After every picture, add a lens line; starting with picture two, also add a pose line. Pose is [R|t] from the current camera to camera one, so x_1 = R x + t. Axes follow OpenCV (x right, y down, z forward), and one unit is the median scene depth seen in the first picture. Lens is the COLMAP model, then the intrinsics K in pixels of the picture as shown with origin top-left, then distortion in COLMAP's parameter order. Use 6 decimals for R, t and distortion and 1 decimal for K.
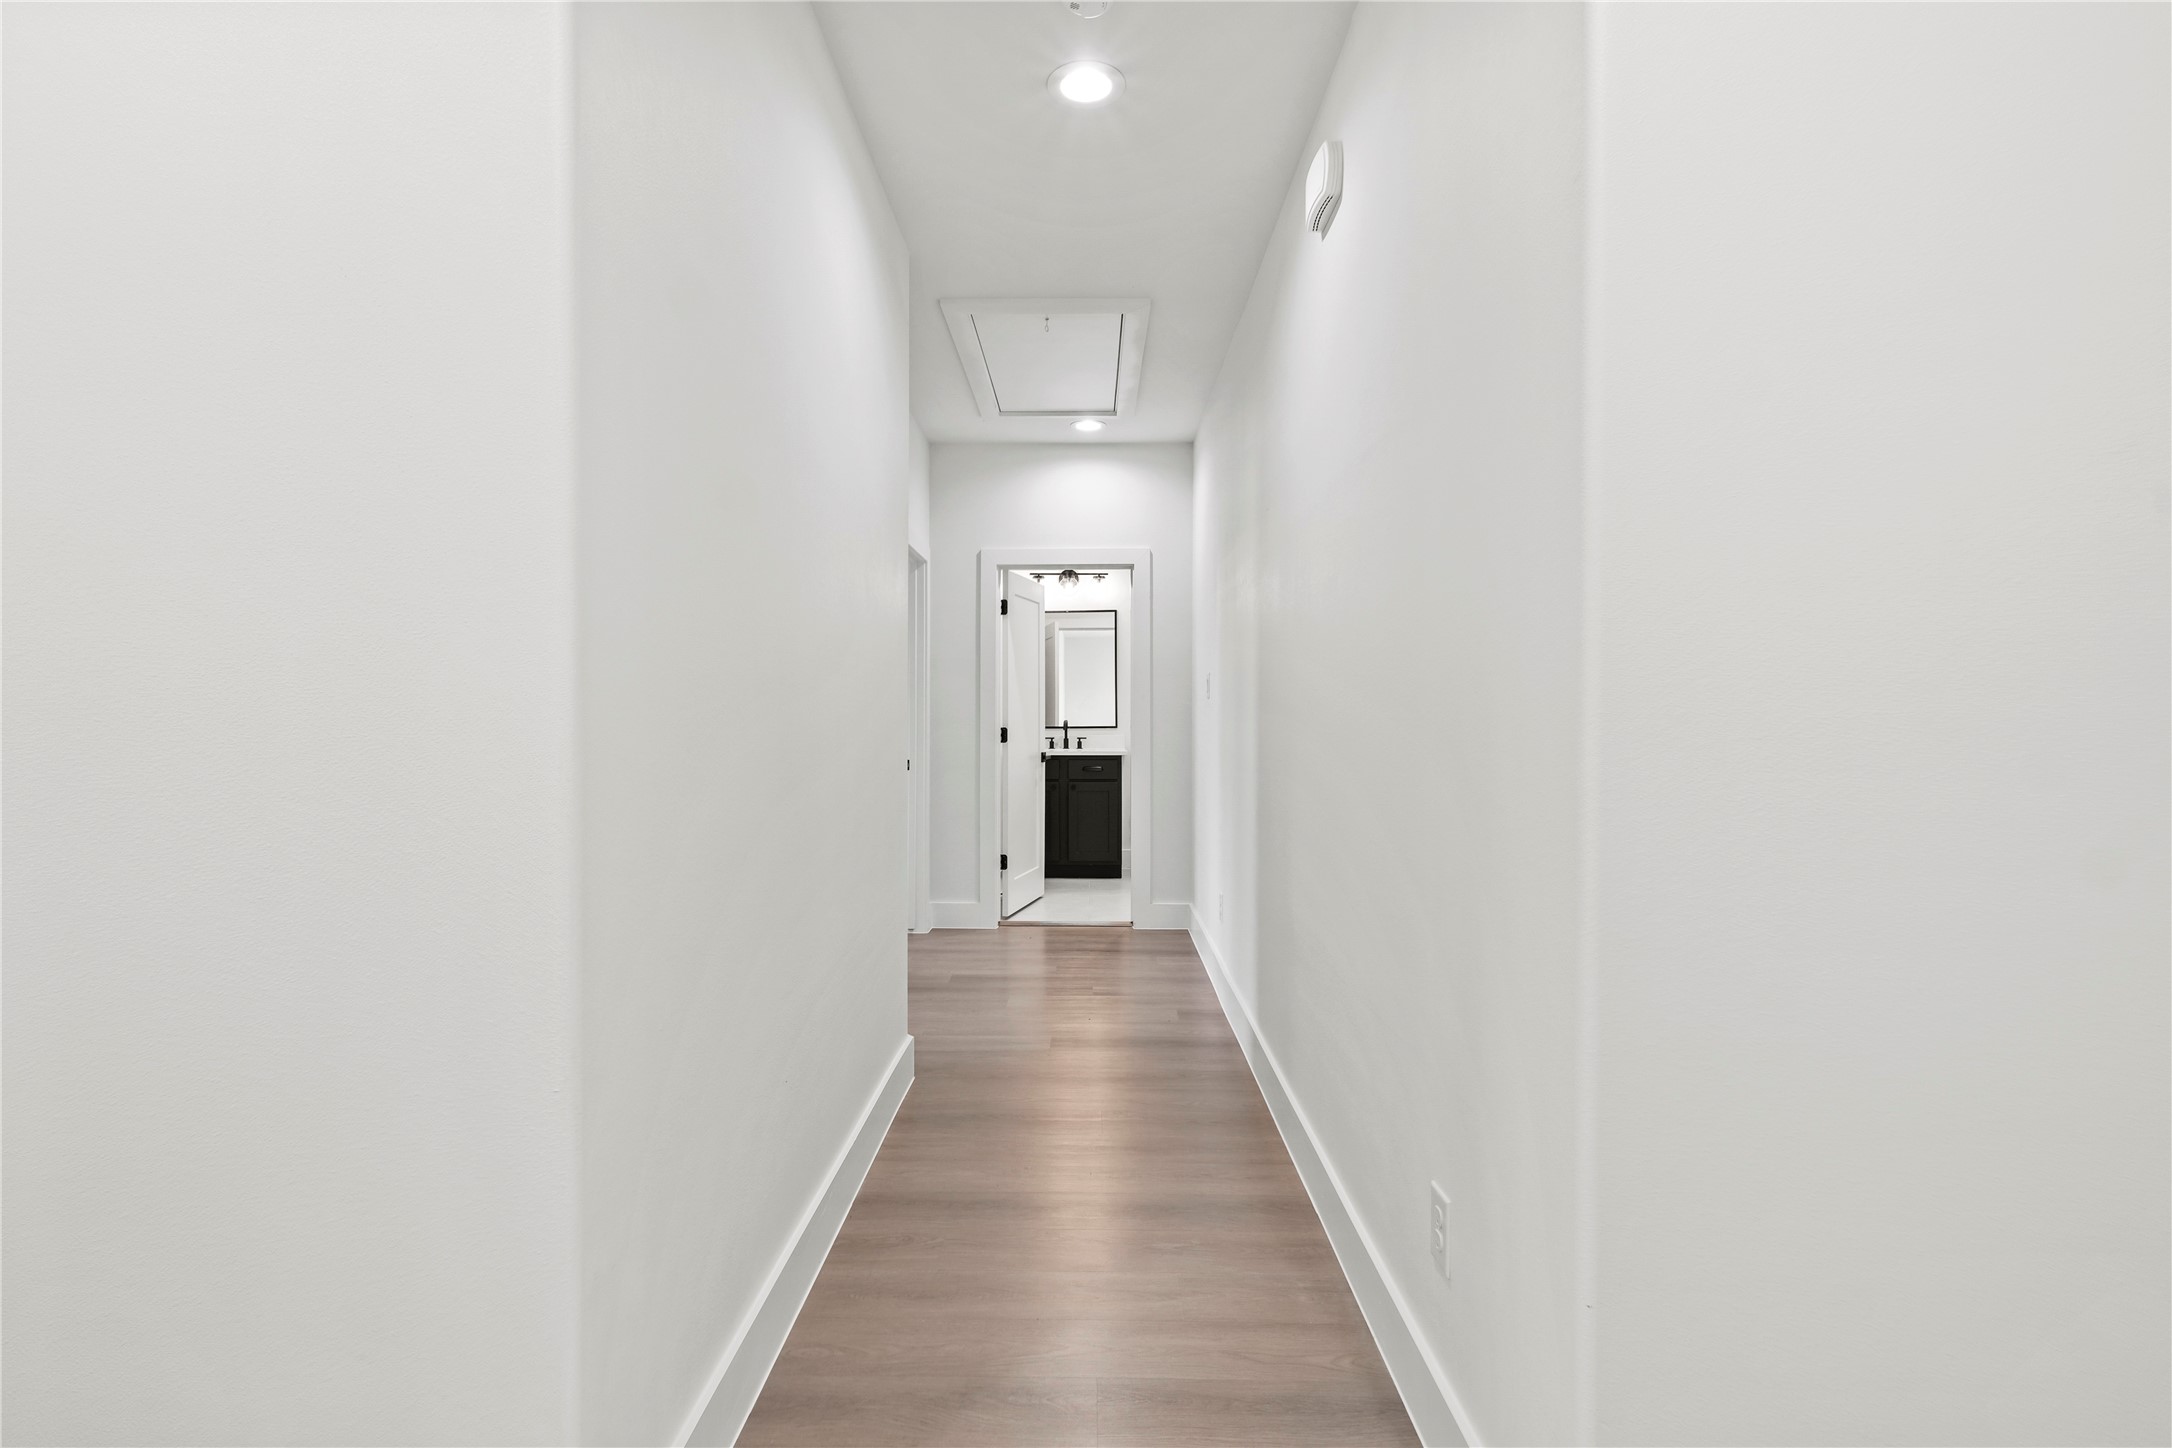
lens RADIAL K [[1005.3, 0, 1087.8], [0, 1005.3, 730.9], [0, 0, 1]] dist [-0.005330, 0.002404]
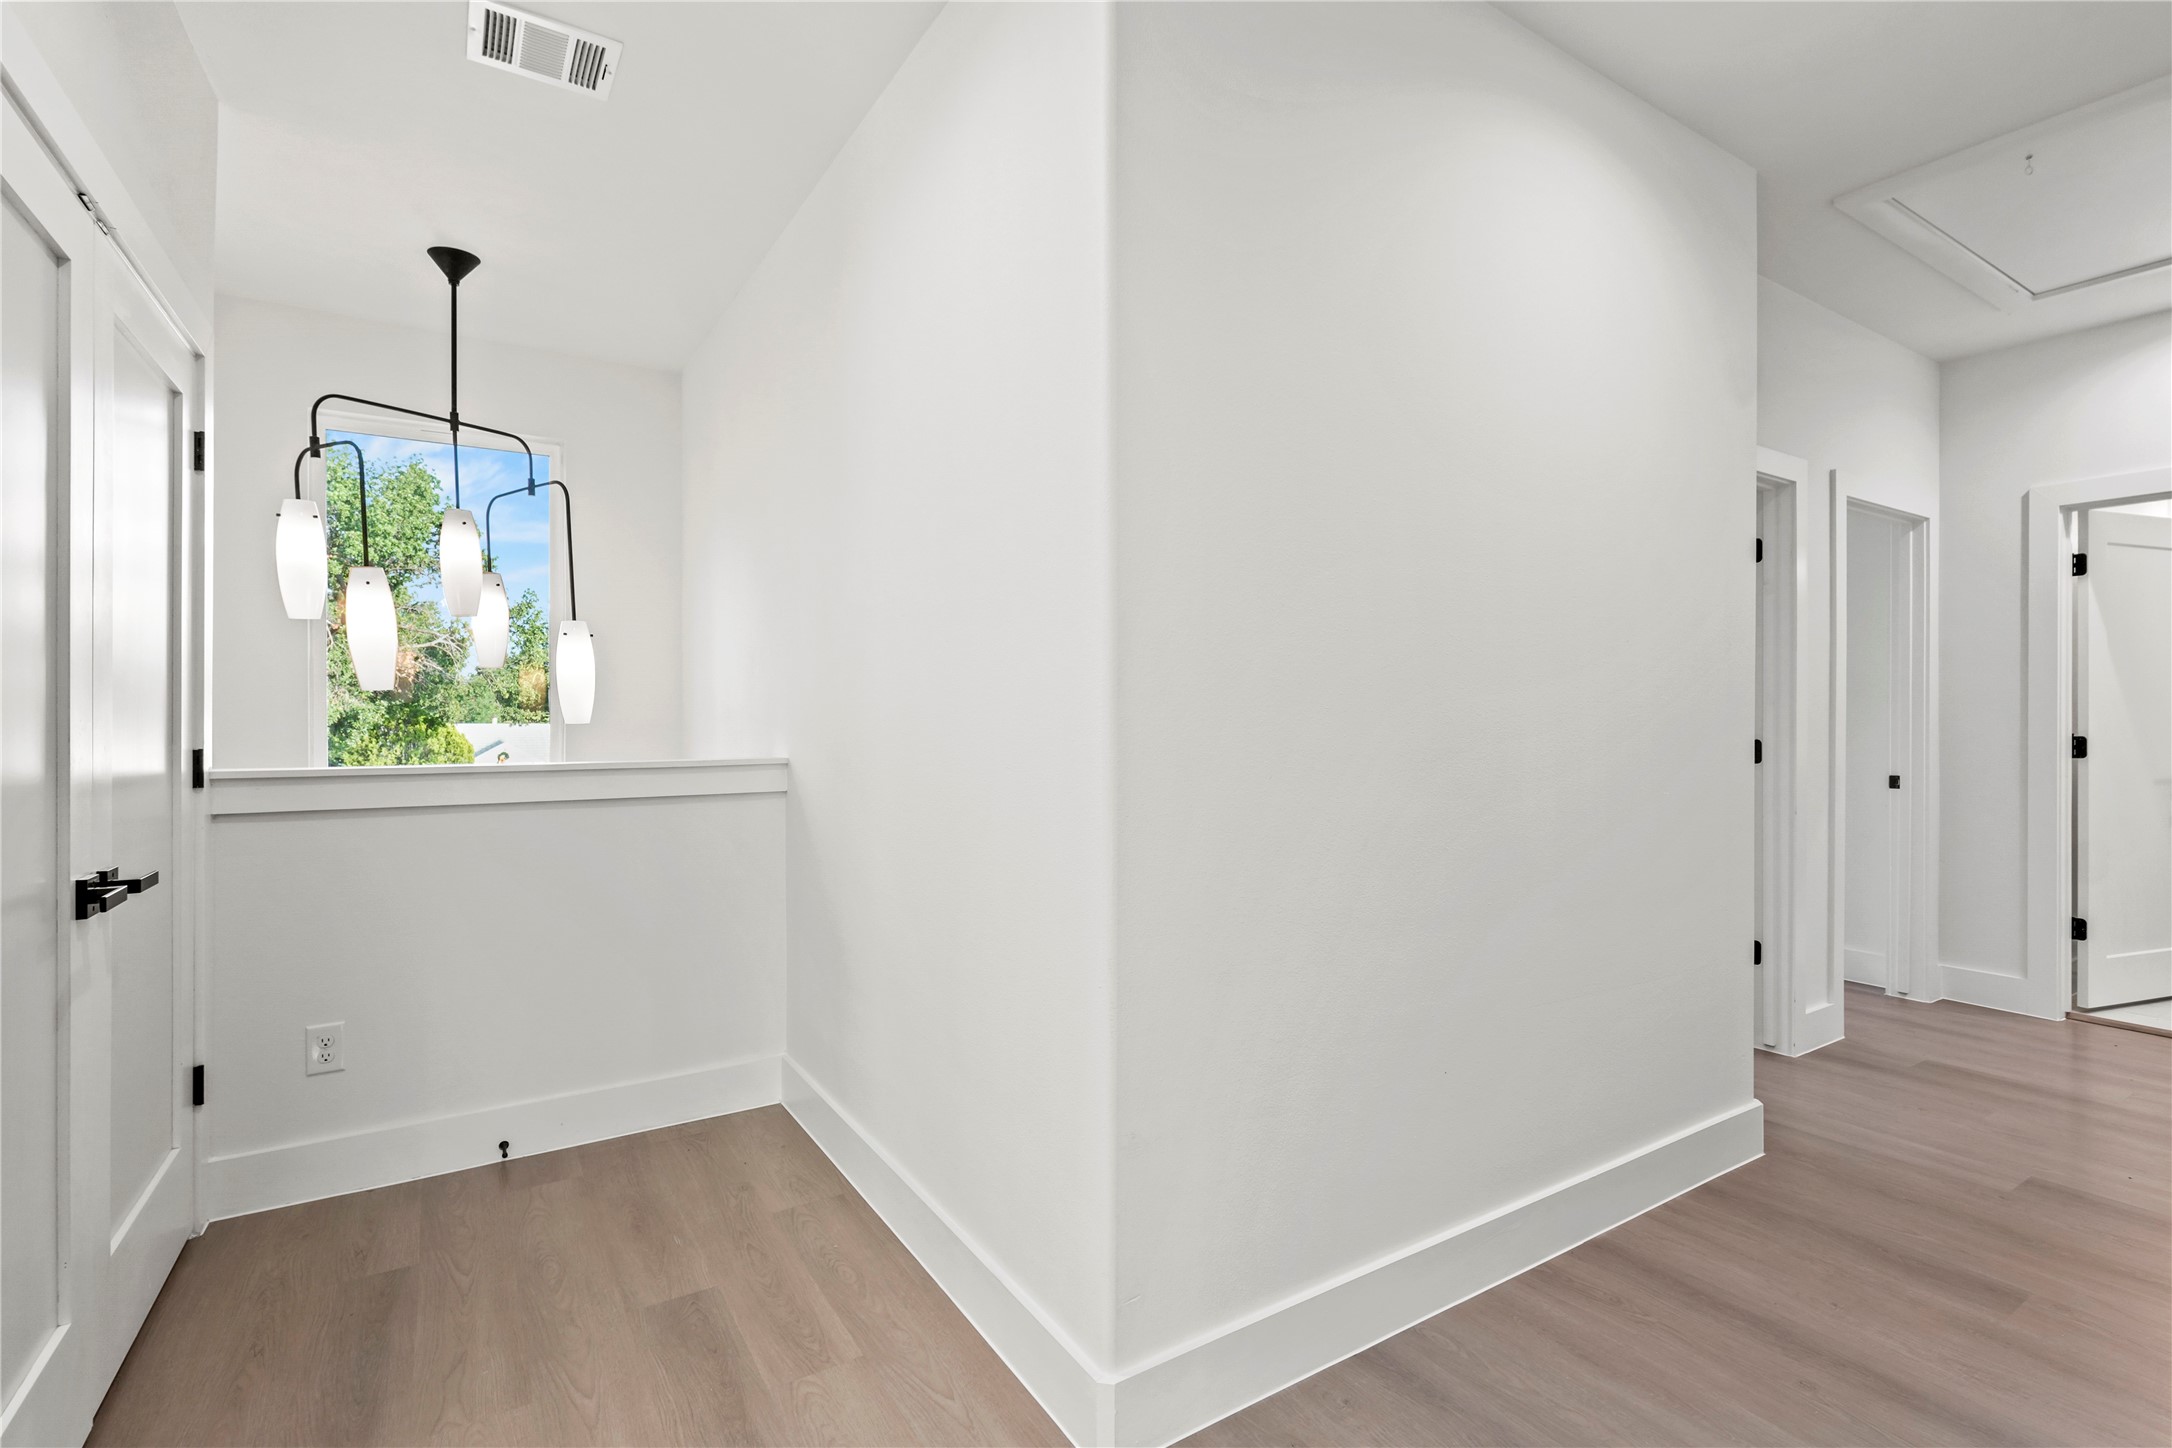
lens RADIAL K [[1005.3, 0, 1092.0], [0, 1005.3, 714.7], [0, 0, 1]] dist [-0.005330, 0.002404]
pose [[0.547862, 0.002966, -0.836564, 0.137552], [-0.019280, 0.999773, -0.009082, 0.001227], [0.836347, 0.021105, 0.547795, 0.049340]]
